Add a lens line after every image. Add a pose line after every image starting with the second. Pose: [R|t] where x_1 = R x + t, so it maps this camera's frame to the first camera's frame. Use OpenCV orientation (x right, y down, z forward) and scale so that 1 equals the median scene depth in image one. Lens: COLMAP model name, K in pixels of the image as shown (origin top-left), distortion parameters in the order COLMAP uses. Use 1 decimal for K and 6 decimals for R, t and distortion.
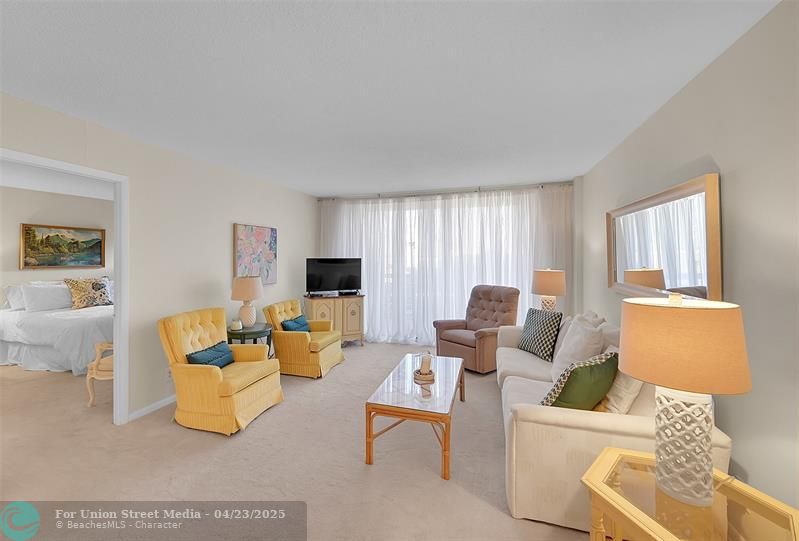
lens RADIAL K [[366.7, 0, 398.5], [0, 366.7, 258.0], [0, 0, 1]] dist [0.001111, -0.000049]
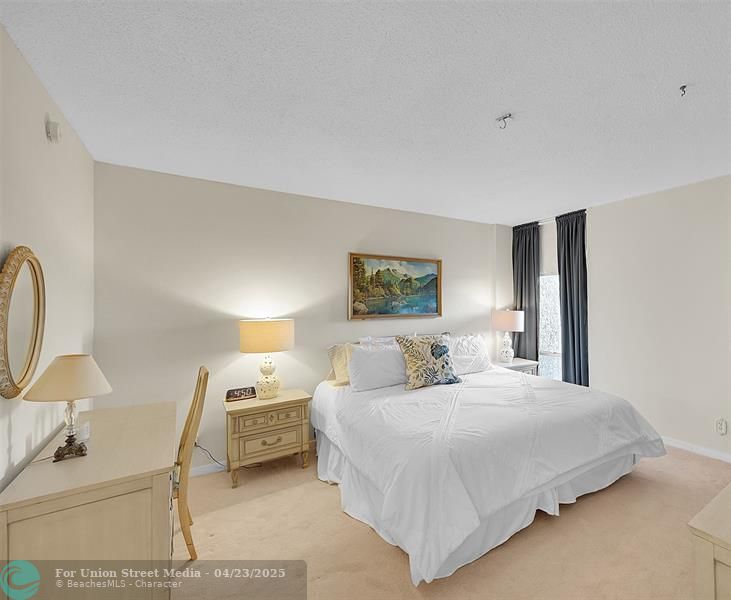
lens RADIAL K [[287.1, 0, 366.3], [0, 287.1, 300.9], [0, 0, 1]] dist [0.000641, 0.000018]
pose [[0.662253, -0.008531, -0.749232, -0.556055], [0.004921, 0.999963, -0.007037, -0.000208], [0.749264, 0.000973, 0.662270, 0.614322]]
